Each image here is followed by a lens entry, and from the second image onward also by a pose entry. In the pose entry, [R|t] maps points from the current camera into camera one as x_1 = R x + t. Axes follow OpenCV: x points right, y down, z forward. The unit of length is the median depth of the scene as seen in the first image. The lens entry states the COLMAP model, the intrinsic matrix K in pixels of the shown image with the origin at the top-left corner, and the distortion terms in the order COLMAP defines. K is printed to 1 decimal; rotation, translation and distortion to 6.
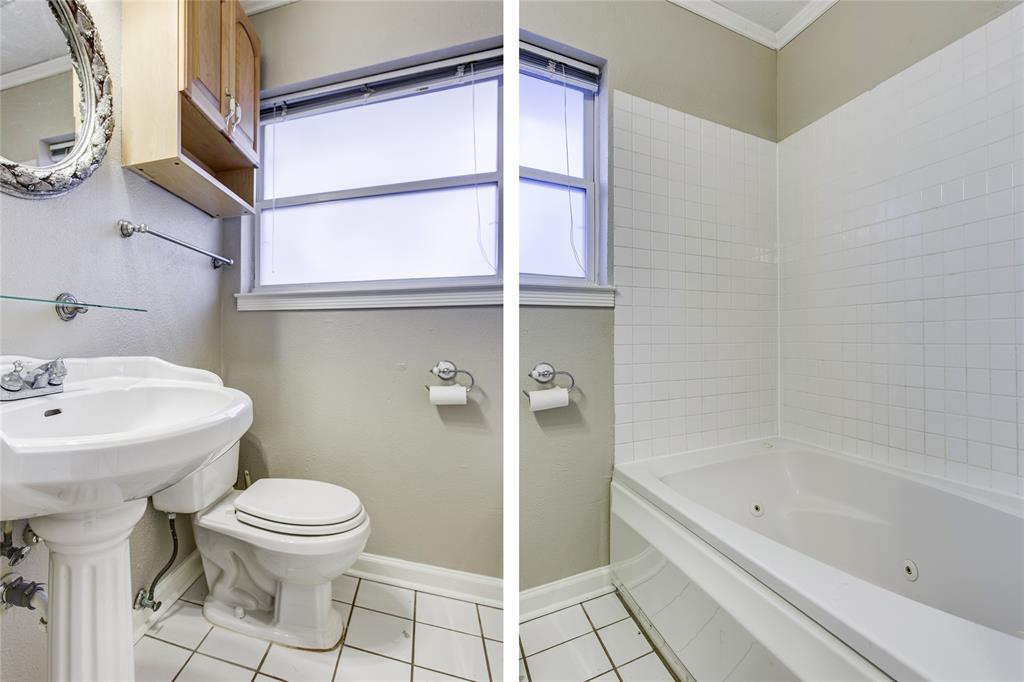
lens RADIAL K [[432.3, 0, 512.0], [0, 432.3, 341.0], [0, 0, 1]] dist [0.001776, 0.000139]
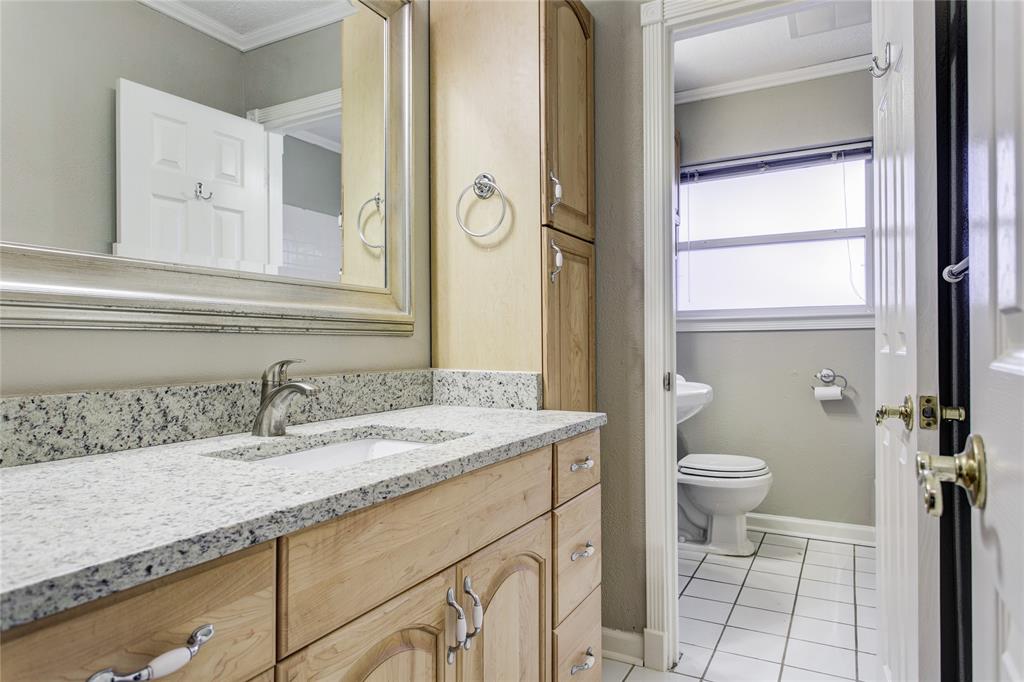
lens RADIAL K [[626.8, 0, 506.0], [0, 626.8, 339.1], [0, 0, 1]] dist [-0.002870, 0.000543]
pose [[0.762897, -0.023236, -0.646102, 0.356999], [0.012867, 0.999702, -0.020760, -0.020494], [0.646392, 0.007524, 0.762969, -1.182021]]
